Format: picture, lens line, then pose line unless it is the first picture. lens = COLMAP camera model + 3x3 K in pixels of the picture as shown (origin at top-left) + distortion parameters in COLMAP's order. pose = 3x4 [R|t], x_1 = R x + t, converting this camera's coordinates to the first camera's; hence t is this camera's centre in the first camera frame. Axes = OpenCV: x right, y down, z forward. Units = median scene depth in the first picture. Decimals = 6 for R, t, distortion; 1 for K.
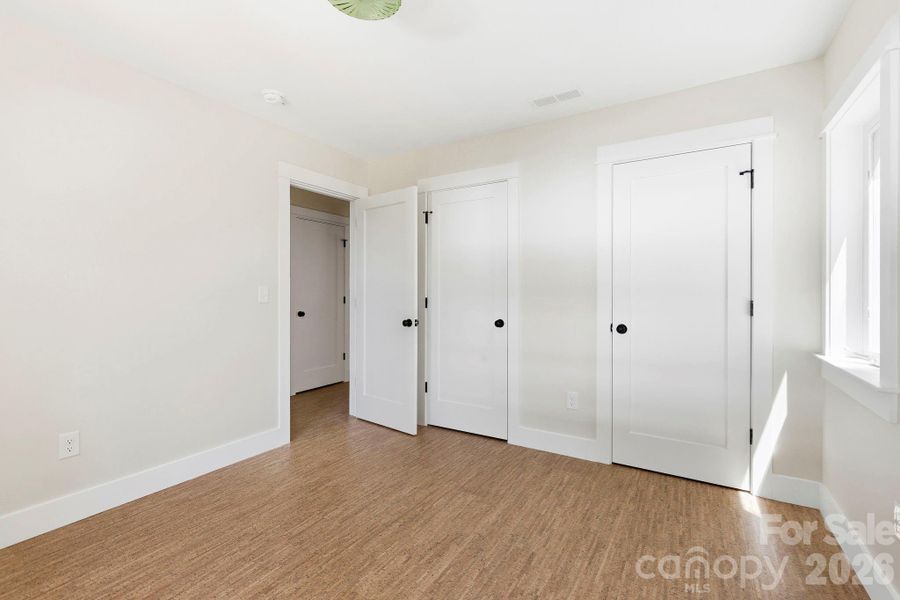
lens RADIAL K [[405.9, 0, 446.3], [0, 405.9, 294.4], [0, 0, 1]] dist [-0.001138, -0.000090]
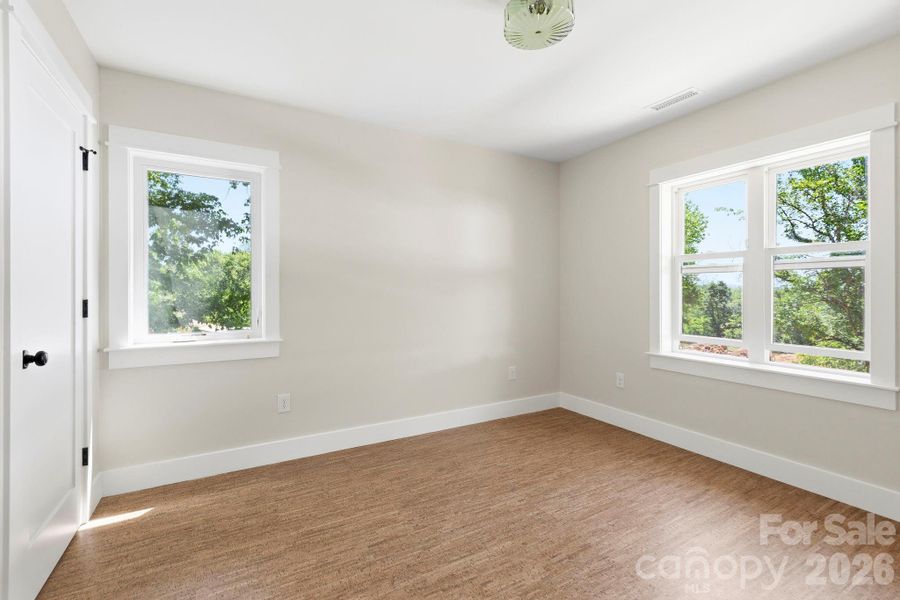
lens RADIAL K [[405.9, 0, 446.3], [0, 405.9, 294.4], [0, 0, 1]] dist [-0.001138, -0.000090]
pose [[-0.879182, -0.001712, 0.476483, -0.434862], [0.001785, 0.999975, 0.006886, -0.002739], [-0.476483, 0.006905, -0.879157, 1.780371]]
